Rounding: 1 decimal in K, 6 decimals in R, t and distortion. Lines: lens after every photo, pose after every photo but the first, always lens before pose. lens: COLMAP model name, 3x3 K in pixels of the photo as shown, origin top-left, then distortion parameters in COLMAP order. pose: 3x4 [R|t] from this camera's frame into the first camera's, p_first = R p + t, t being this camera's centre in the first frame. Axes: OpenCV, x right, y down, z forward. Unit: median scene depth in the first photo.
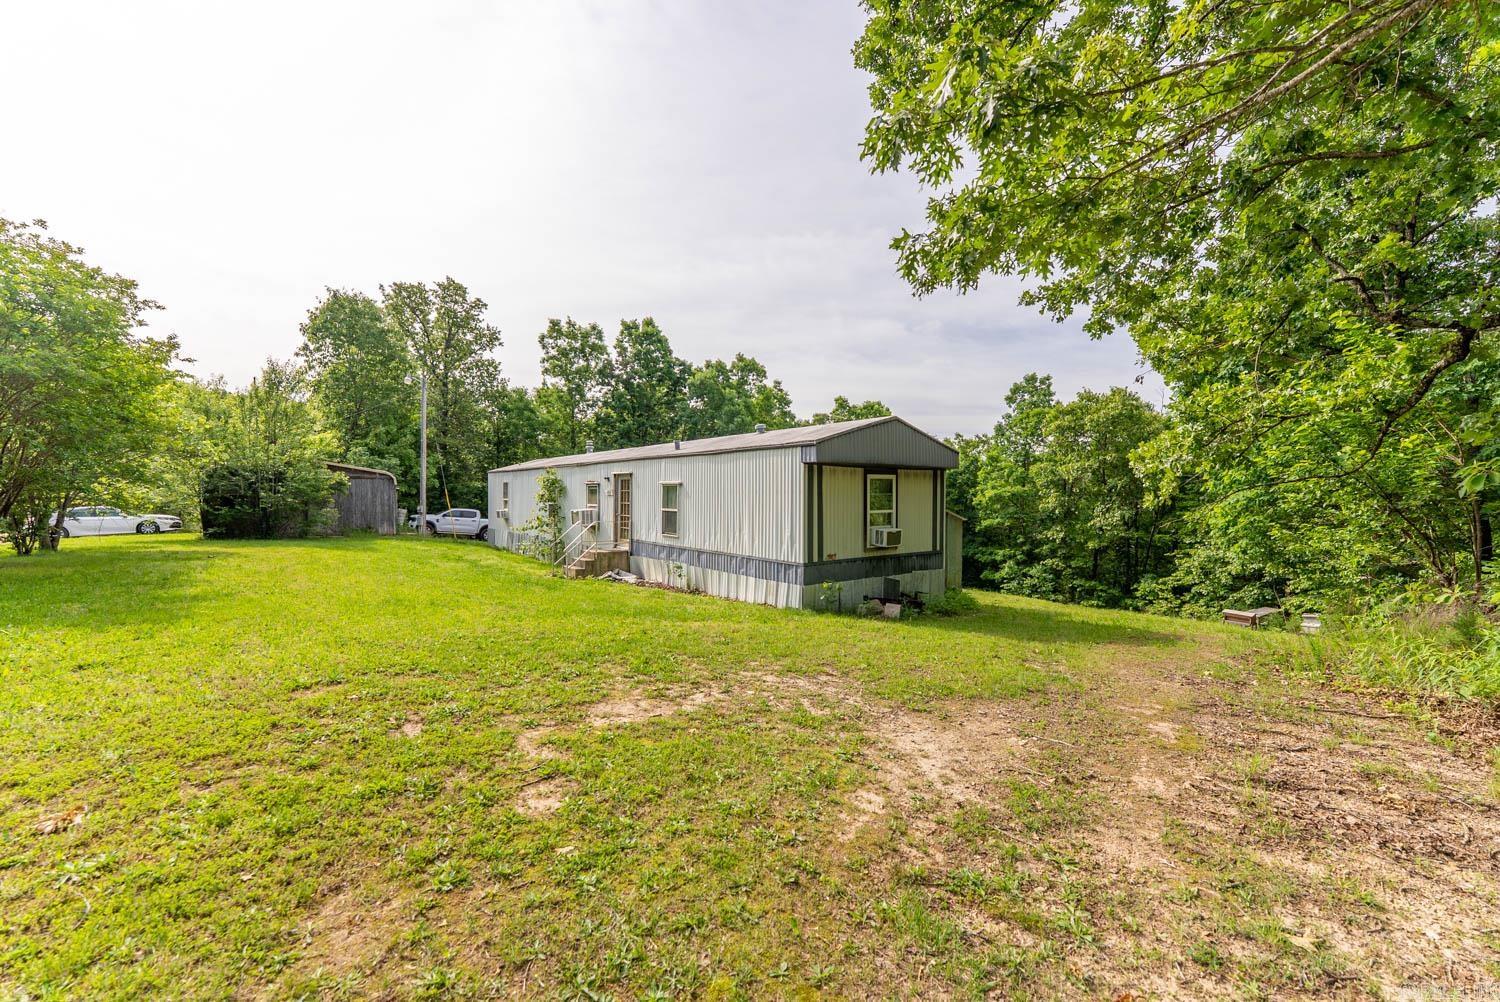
lens RADIAL K [[593.3, 0, 750.0], [0, 593.3, 501.0], [0, 0, 1]] dist [0.000174, 0.000003]
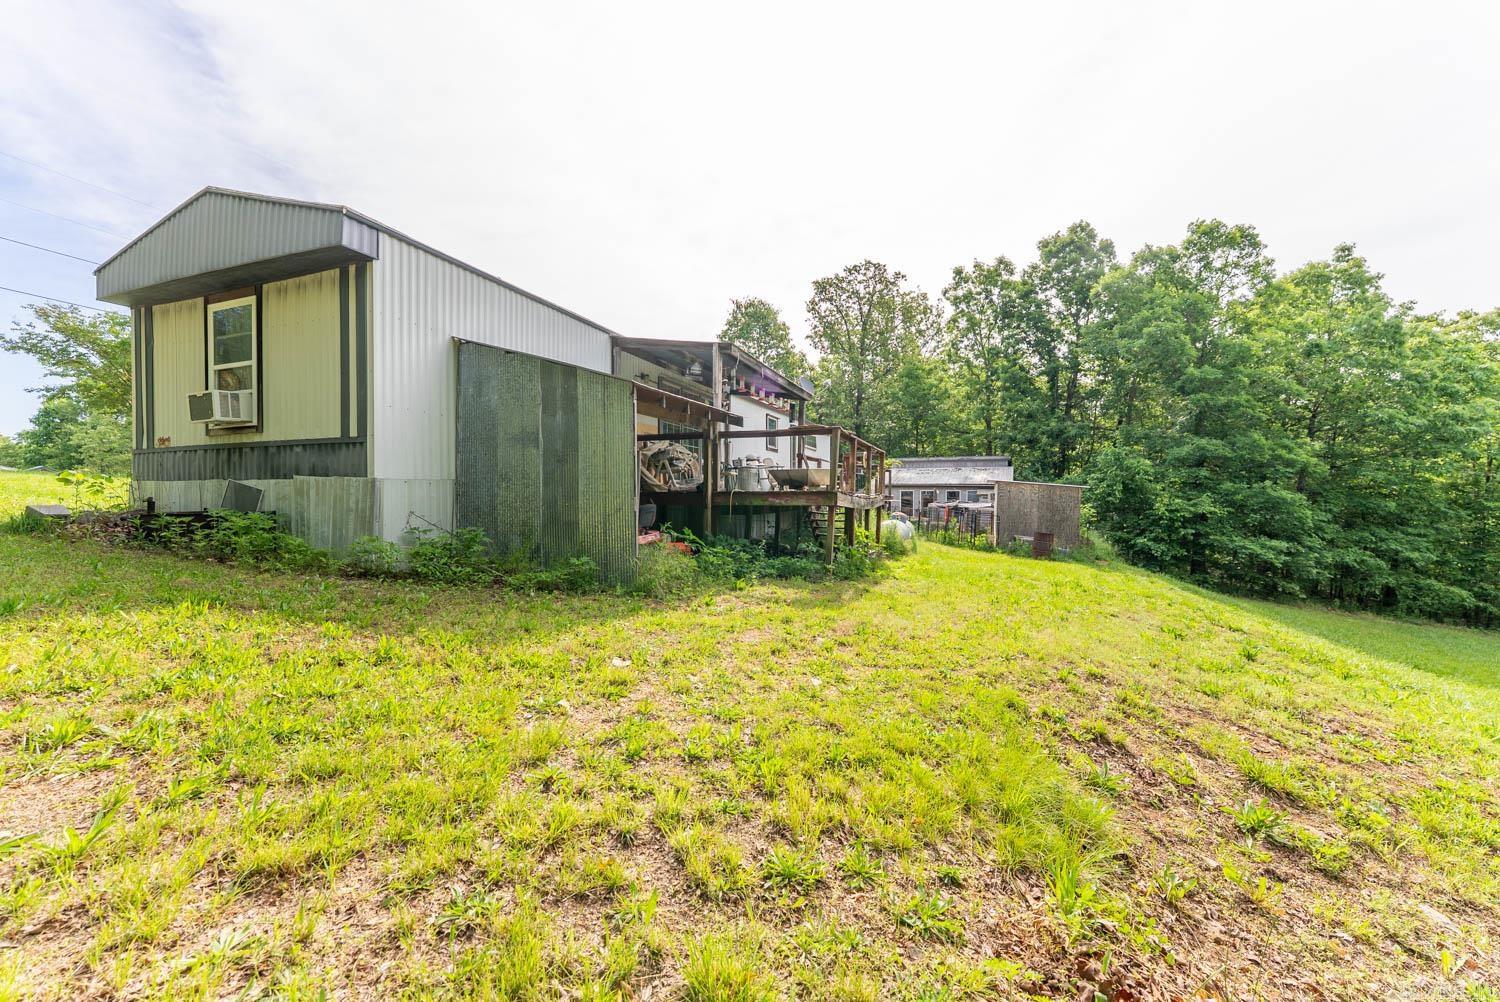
lens RADIAL K [[593.3, 0, 750.0], [0, 593.3, 501.0], [0, 0, 1]] dist [0.000174, 0.000003]
pose [[0.529511, -0.000442, -0.848303, 0.943023], [-0.001752, 0.999997, -0.001615, 0.143952], [0.848301, 0.002342, 0.529509, 1.089847]]
